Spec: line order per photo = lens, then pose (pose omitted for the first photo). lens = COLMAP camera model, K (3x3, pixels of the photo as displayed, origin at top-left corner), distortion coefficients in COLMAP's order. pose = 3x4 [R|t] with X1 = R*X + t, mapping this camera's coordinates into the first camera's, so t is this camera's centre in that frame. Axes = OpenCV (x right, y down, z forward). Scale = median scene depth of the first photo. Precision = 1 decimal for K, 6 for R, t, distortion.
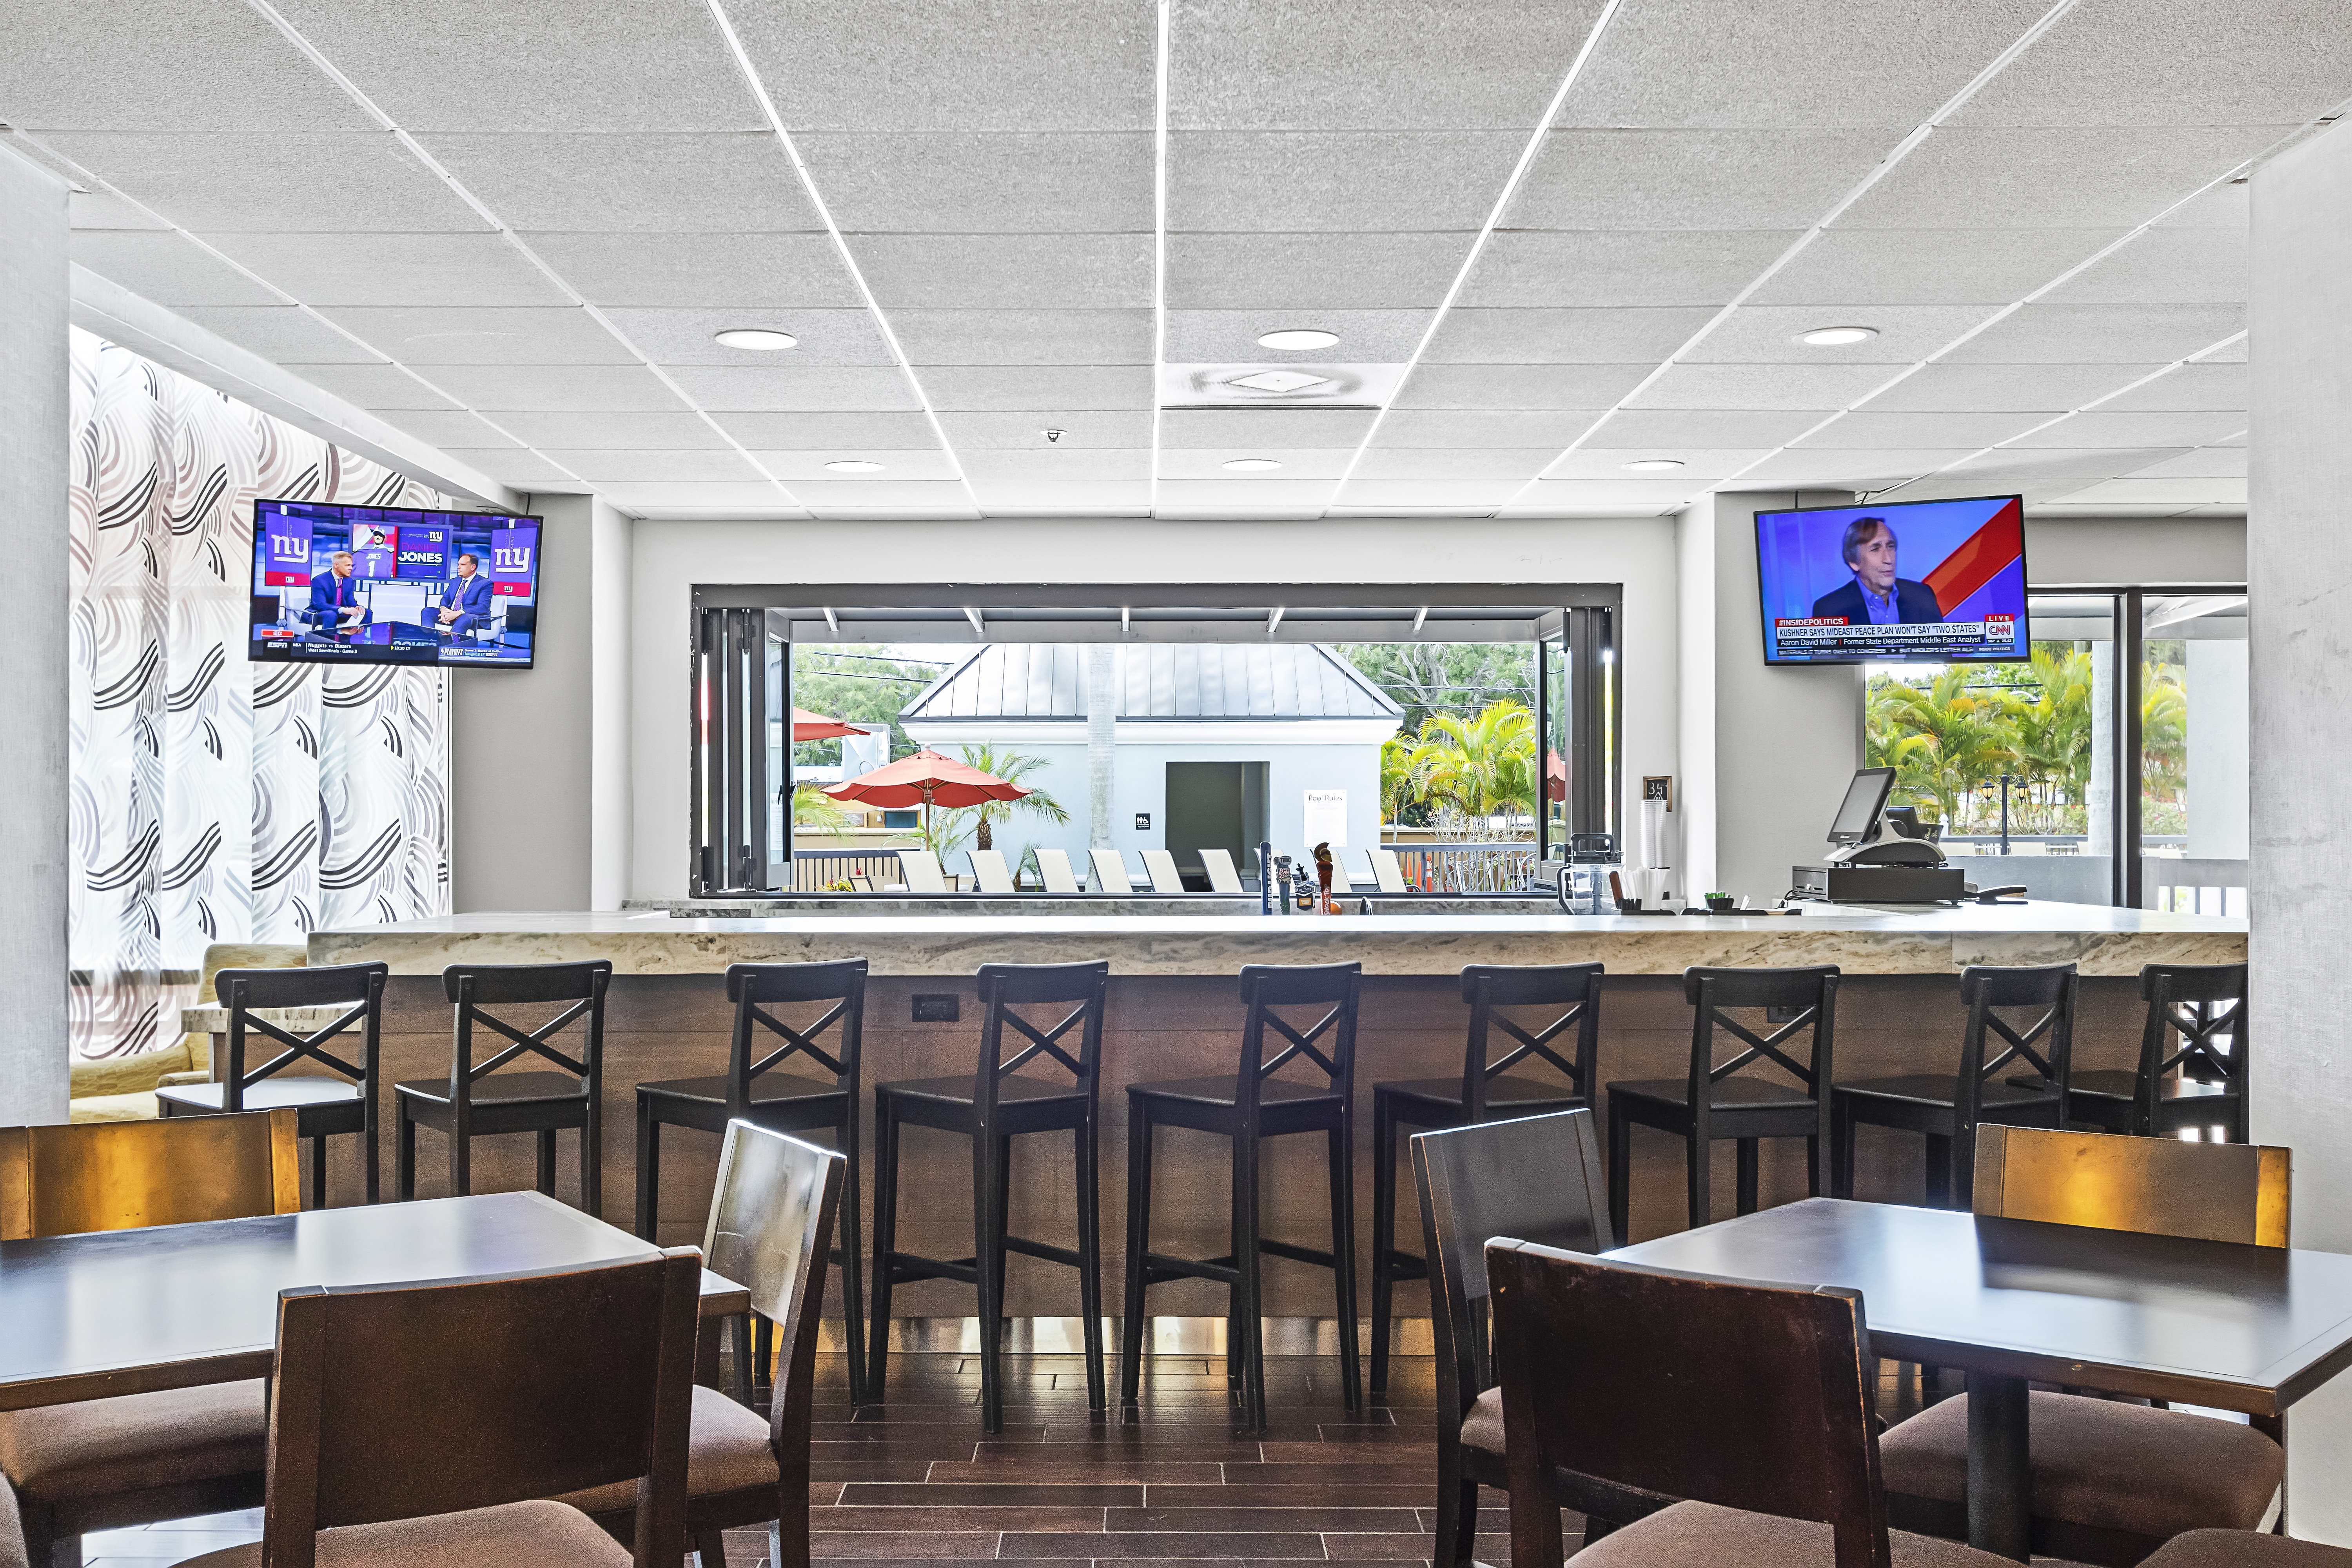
lens RADIAL K [[2305.7, 0, 1127.7], [0, 2305.7, 819.3], [0, 0, 1]] dist [0.012474, 0.004709]
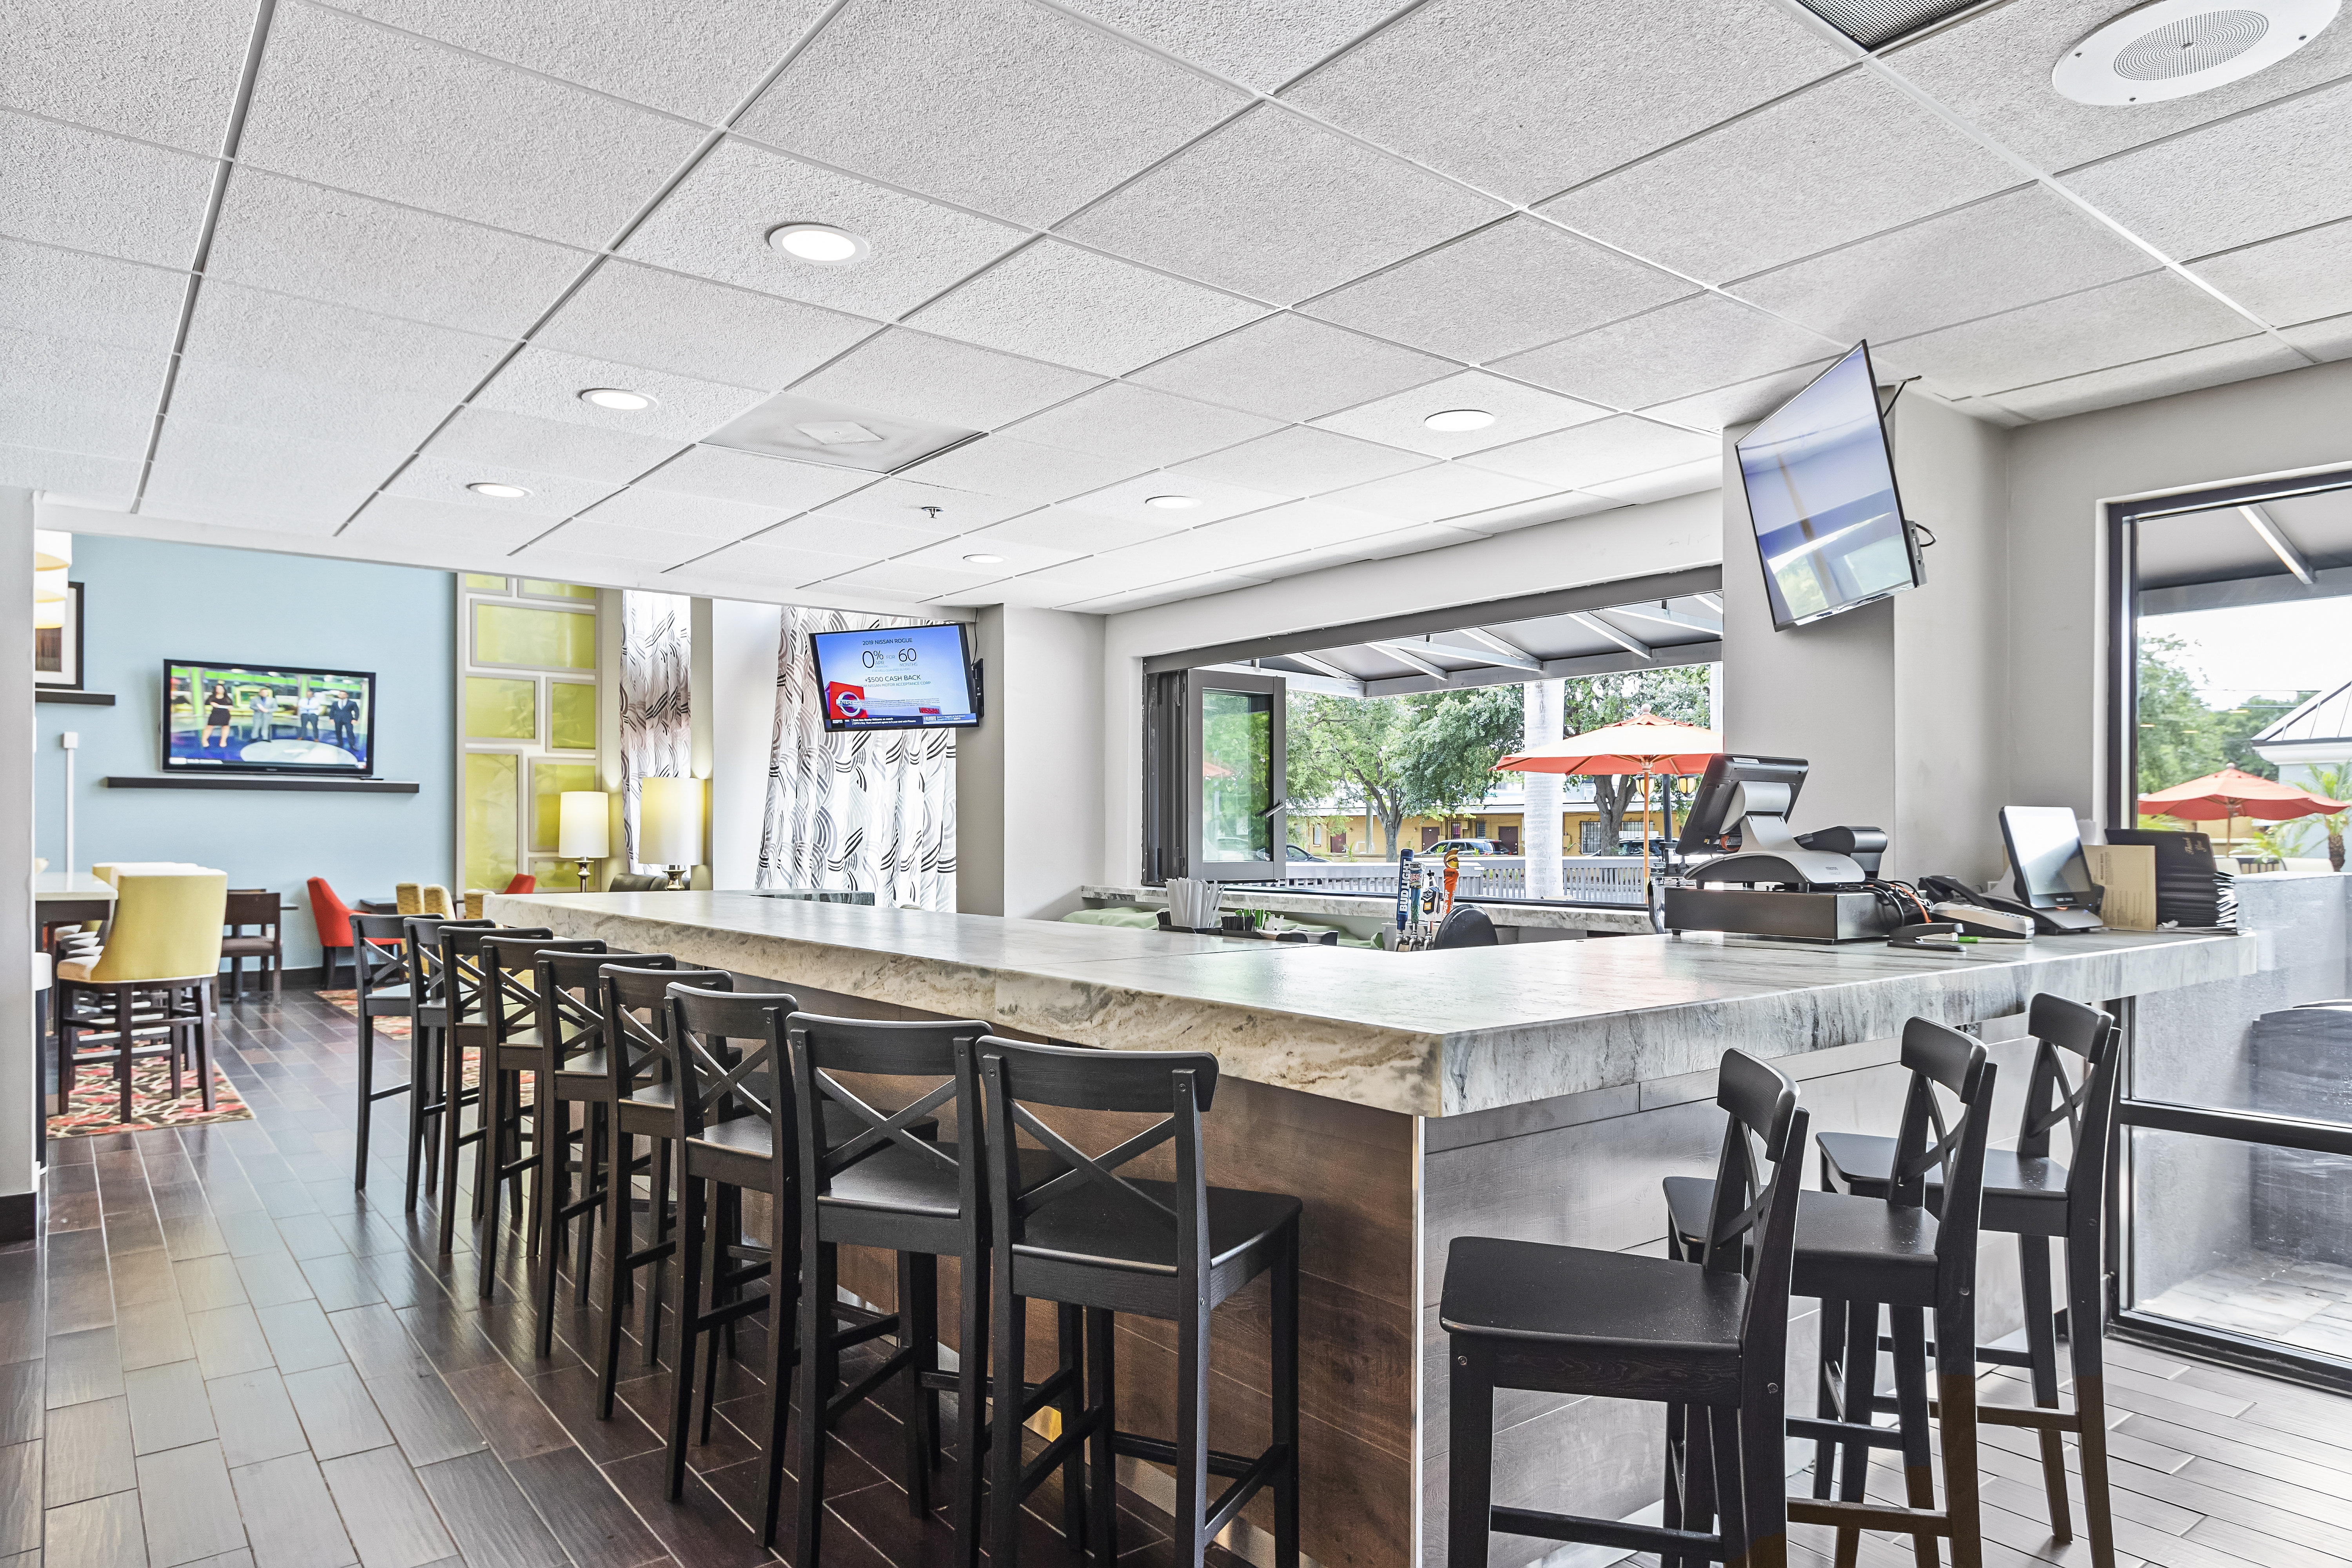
lens RADIAL K [[1424.9, 0, 1145.4], [0, 1424.9, 847.6], [0, 0, 1]] dist [0.008368, 0.000484]
pose [[0.612991, 0.006914, -0.790059, 0.511310], [0.001037, 0.999954, 0.009556, 0.003072], [0.790089, -0.006677, 0.612956, 0.509338]]
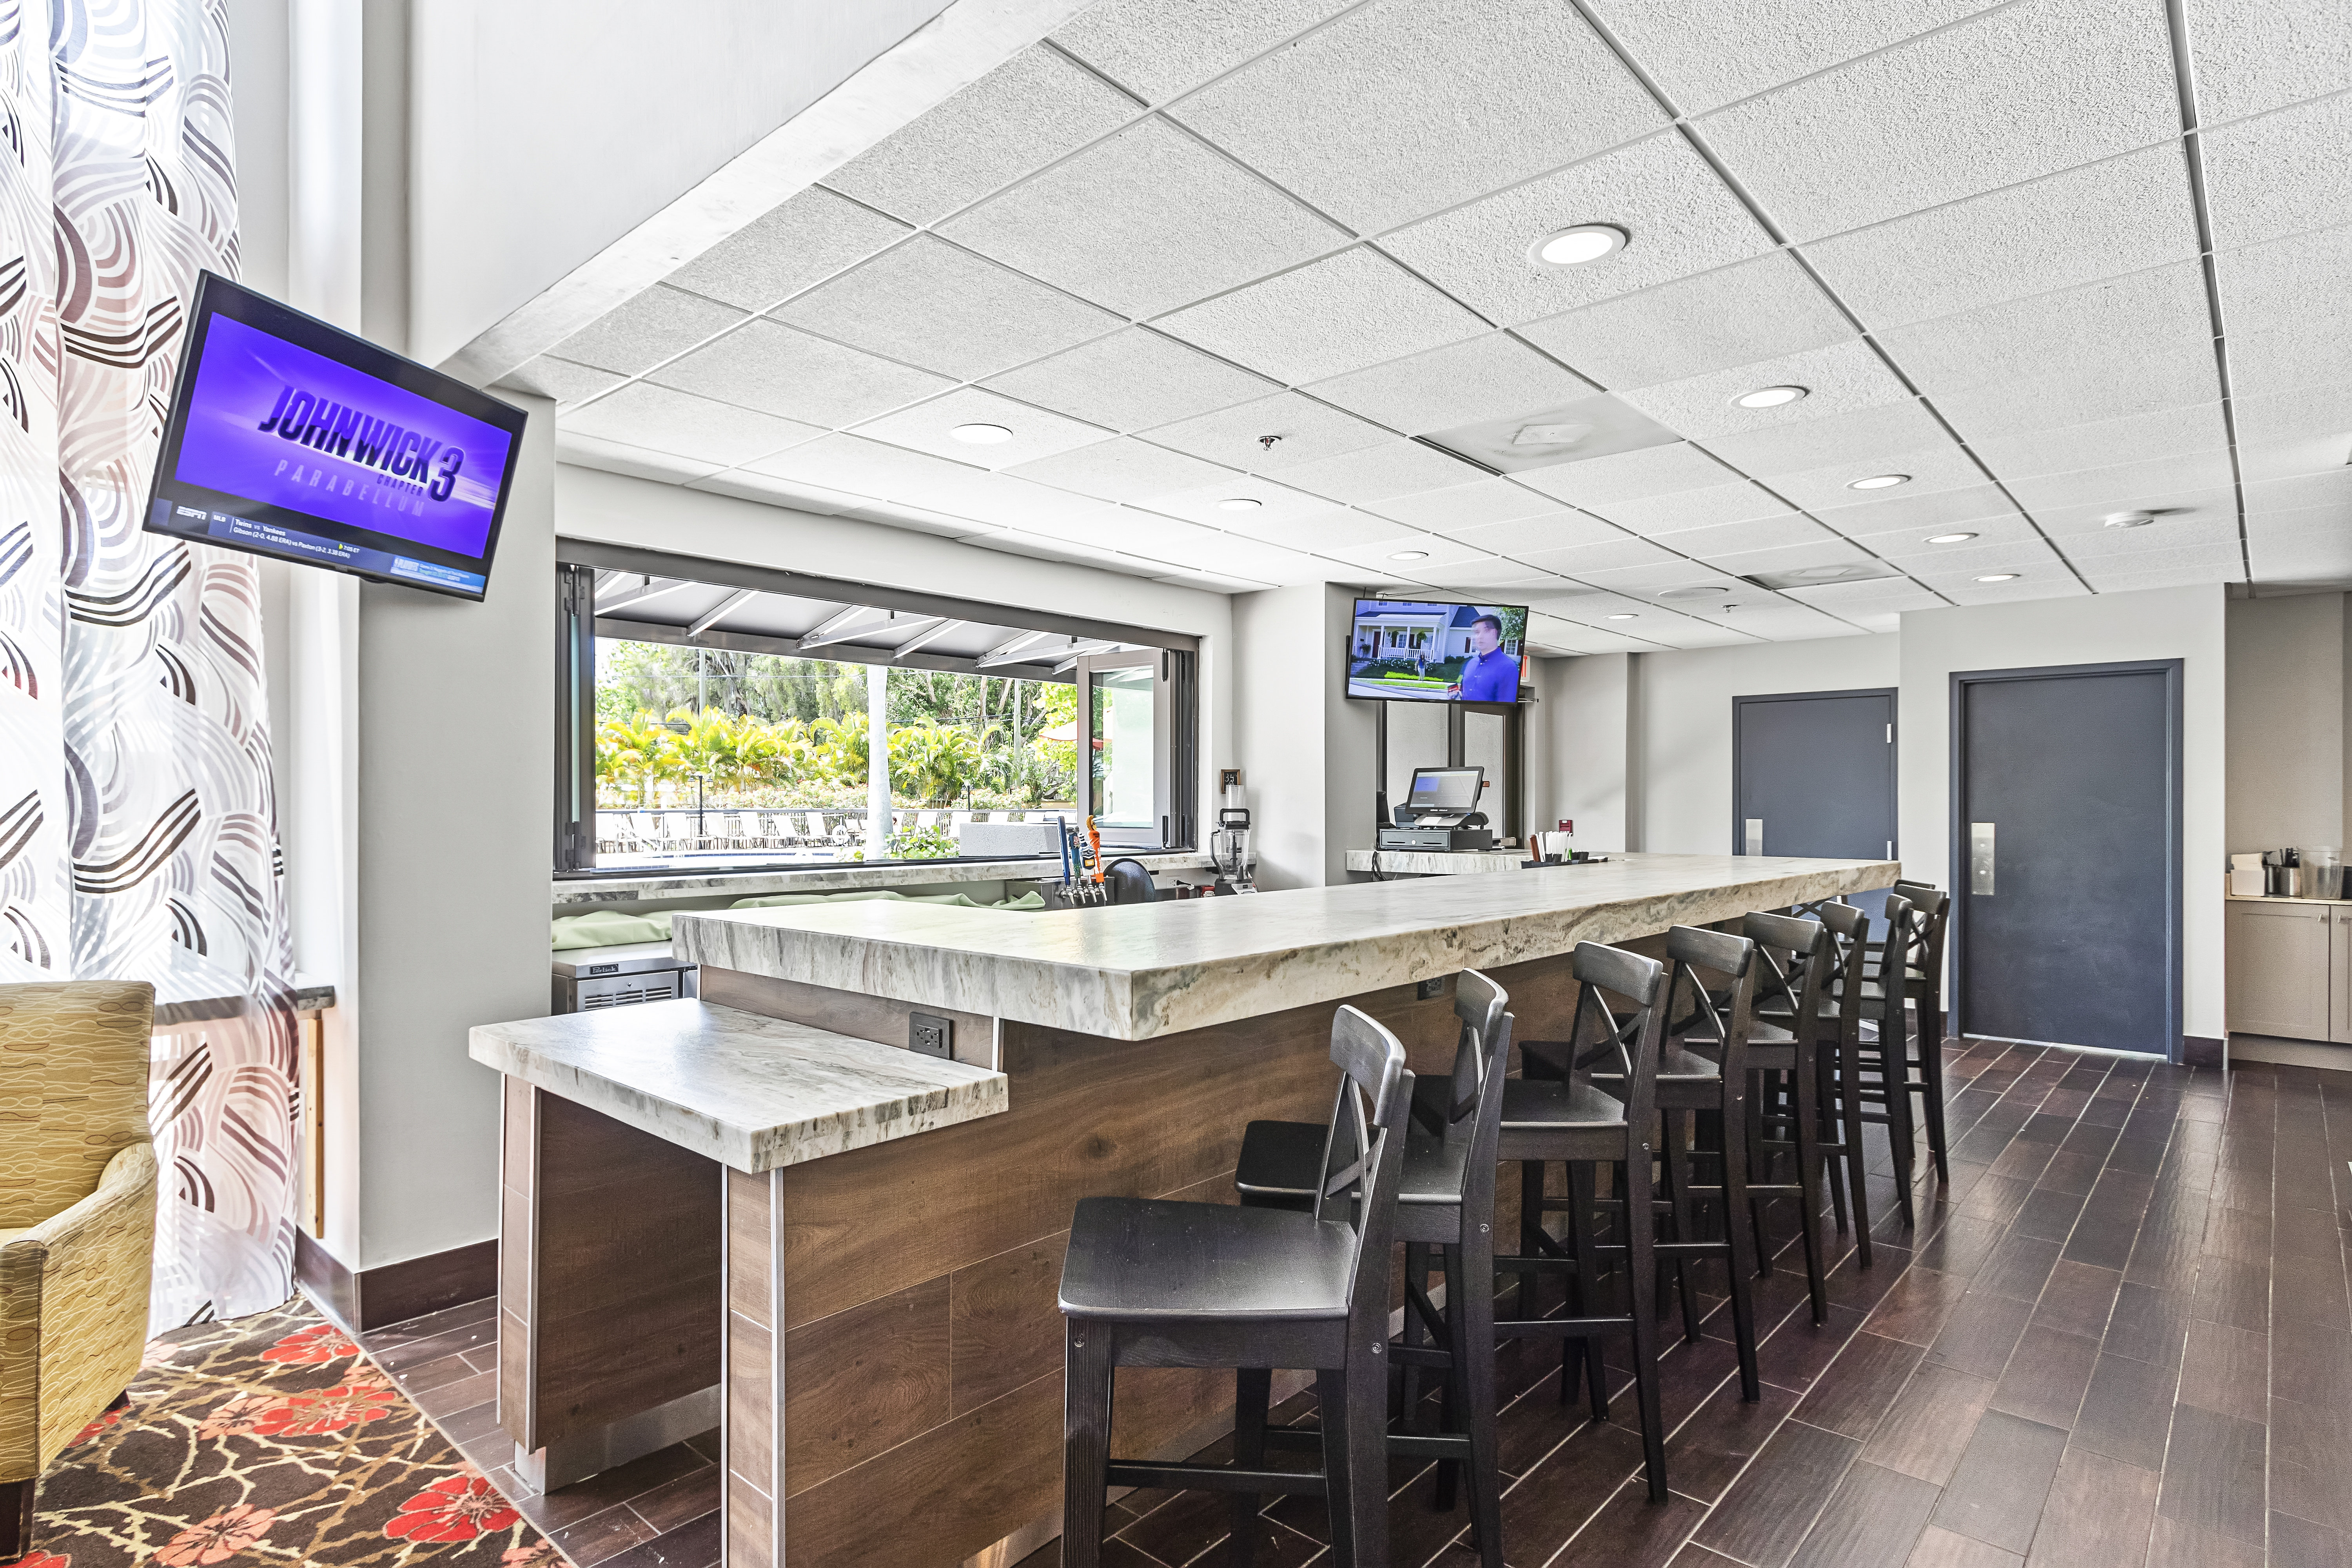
lens RADIAL K [[1238.6, 0, 1144.1], [0, 1238.6, 814.9], [0, 0, 1]] dist [0.000981, -0.001190]
pose [[0.669451, -0.005161, 0.742839, -0.408335], [-0.003955, 0.999937, 0.010512, 0.002473], [-0.742846, -0.009975, 0.669388, 0.530349]]
